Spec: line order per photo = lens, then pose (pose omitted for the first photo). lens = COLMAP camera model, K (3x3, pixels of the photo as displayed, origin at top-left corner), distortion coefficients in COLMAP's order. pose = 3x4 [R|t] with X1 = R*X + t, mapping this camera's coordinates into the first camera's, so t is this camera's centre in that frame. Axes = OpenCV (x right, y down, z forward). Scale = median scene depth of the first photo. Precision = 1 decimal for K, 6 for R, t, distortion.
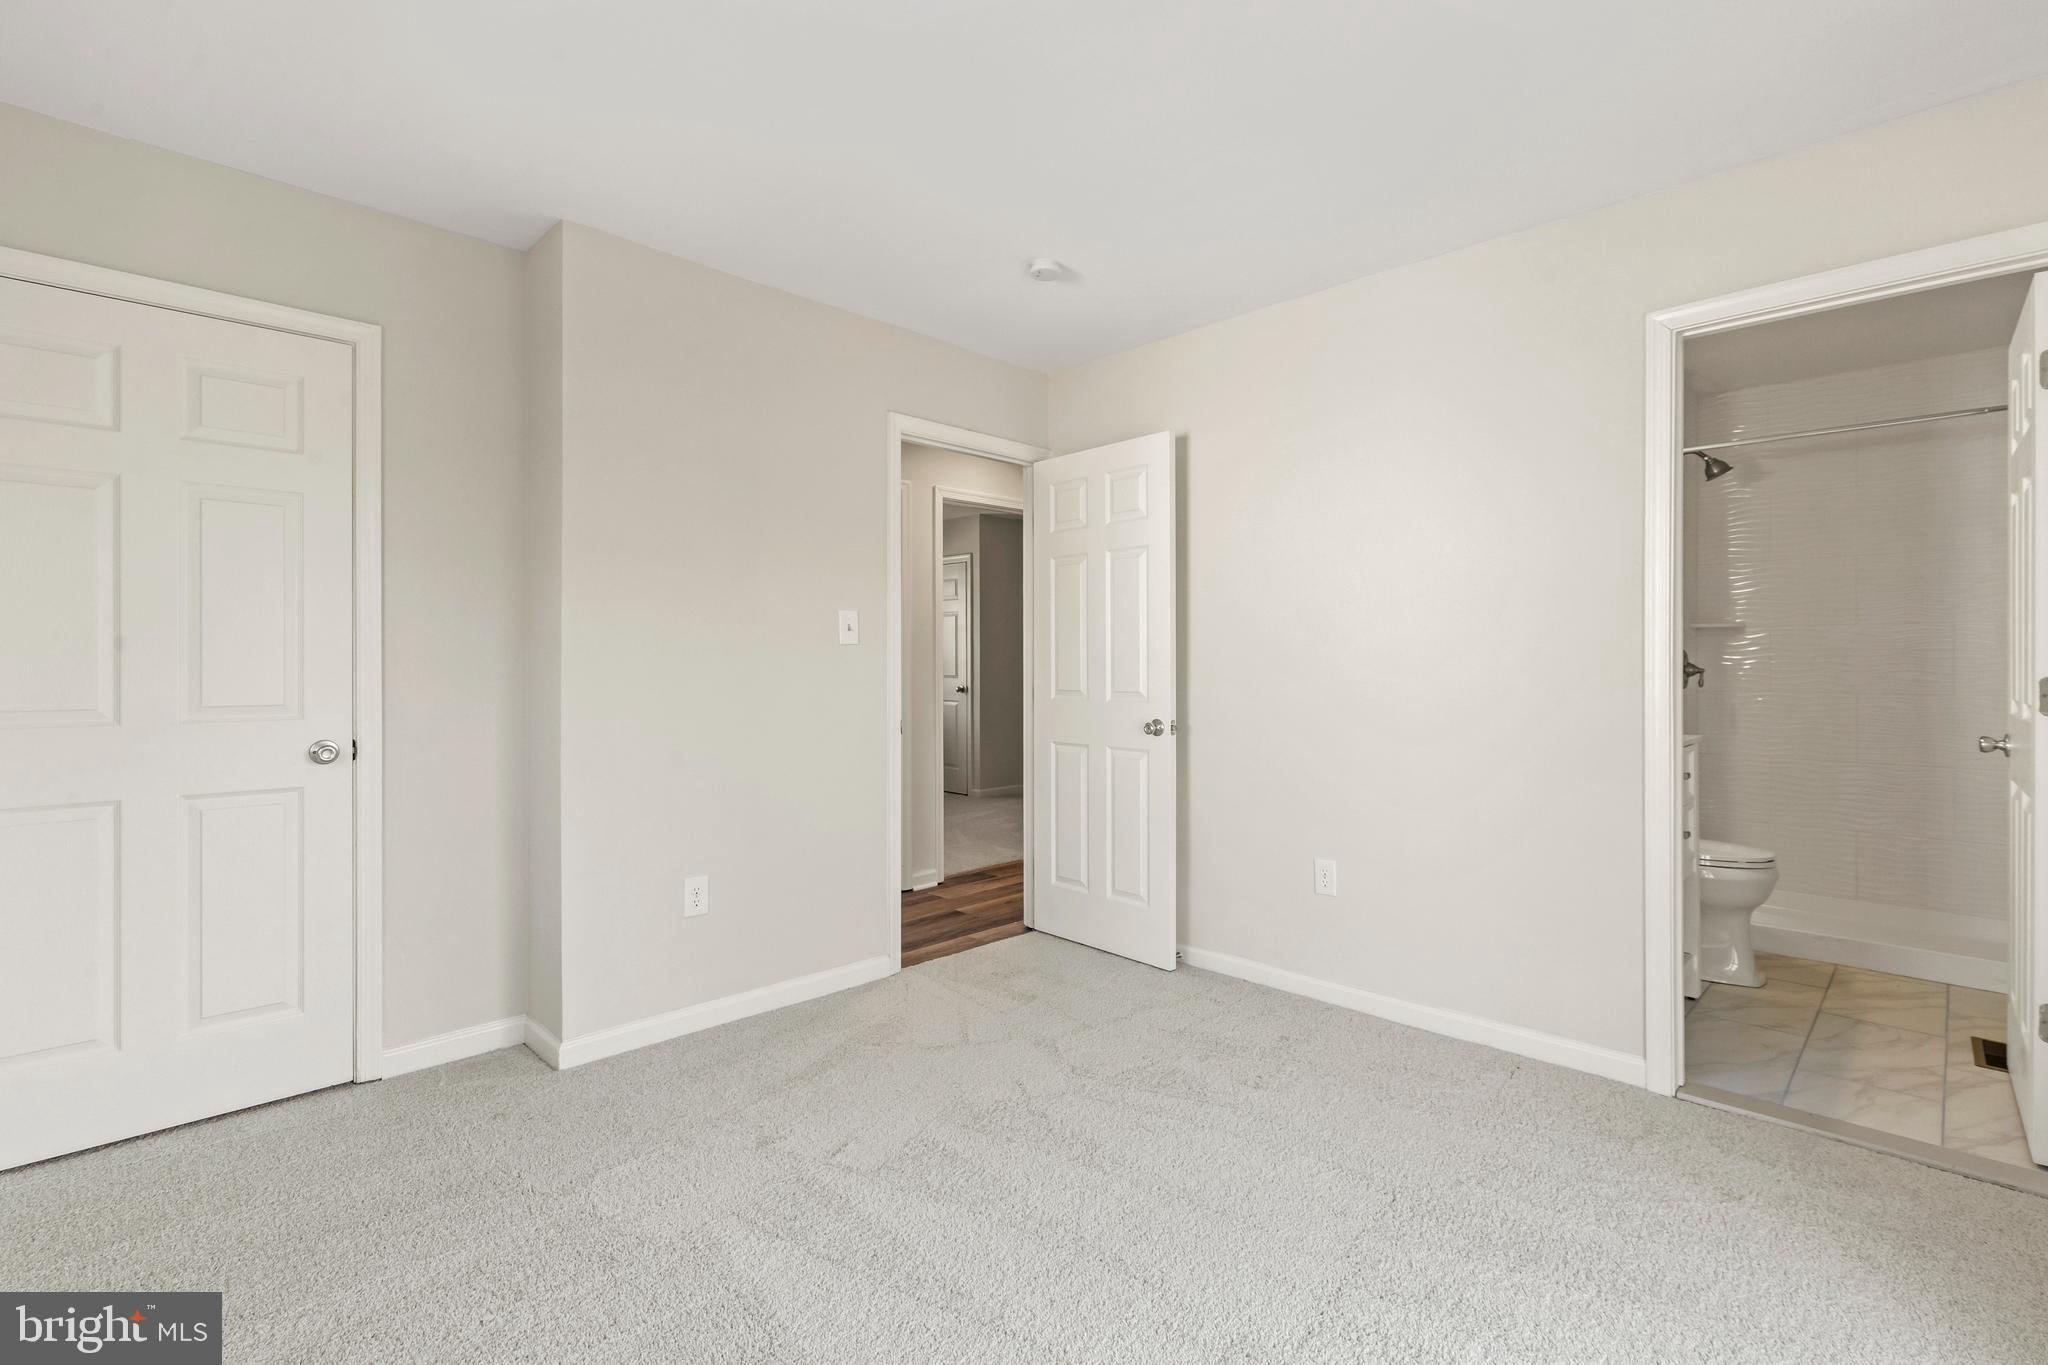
lens RADIAL K [[920.2, 0, 1030.0], [0, 920.2, 664.3], [0, 0, 1]] dist [0.008409, -0.002343]
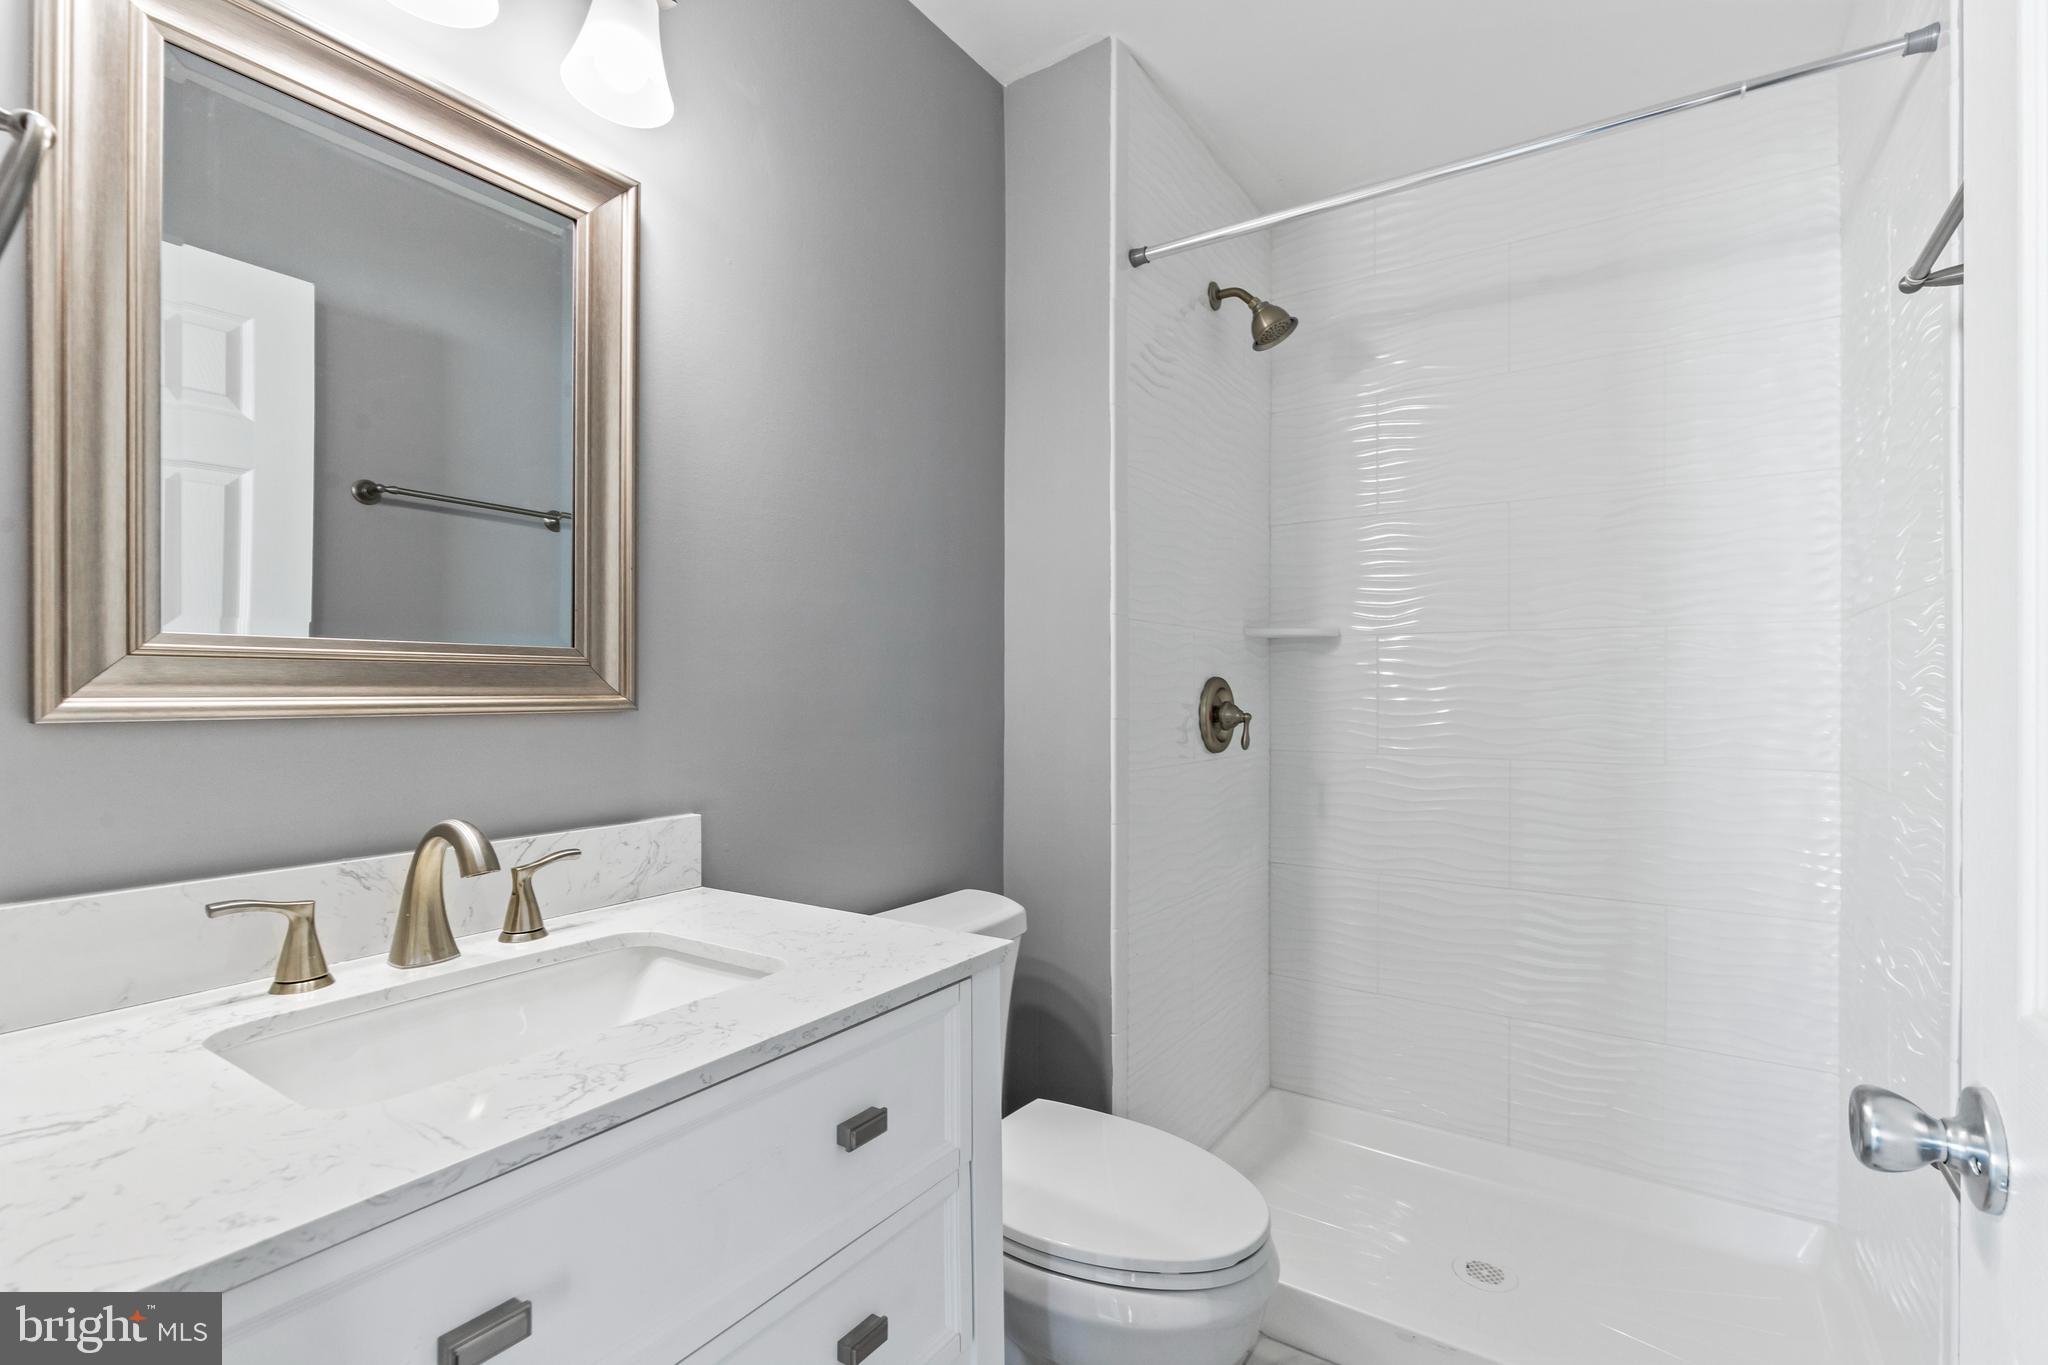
lens RADIAL K [[920.2, 0, 1018.6], [0, 920.2, 694.8], [0, 0, 1]] dist [0.008409, -0.002343]
pose [[0.980446, 0.005350, 0.196714, 0.508923], [-0.004955, 0.999985, -0.002500, -0.003772], [-0.196724, 0.001477, 0.980458, 0.528478]]
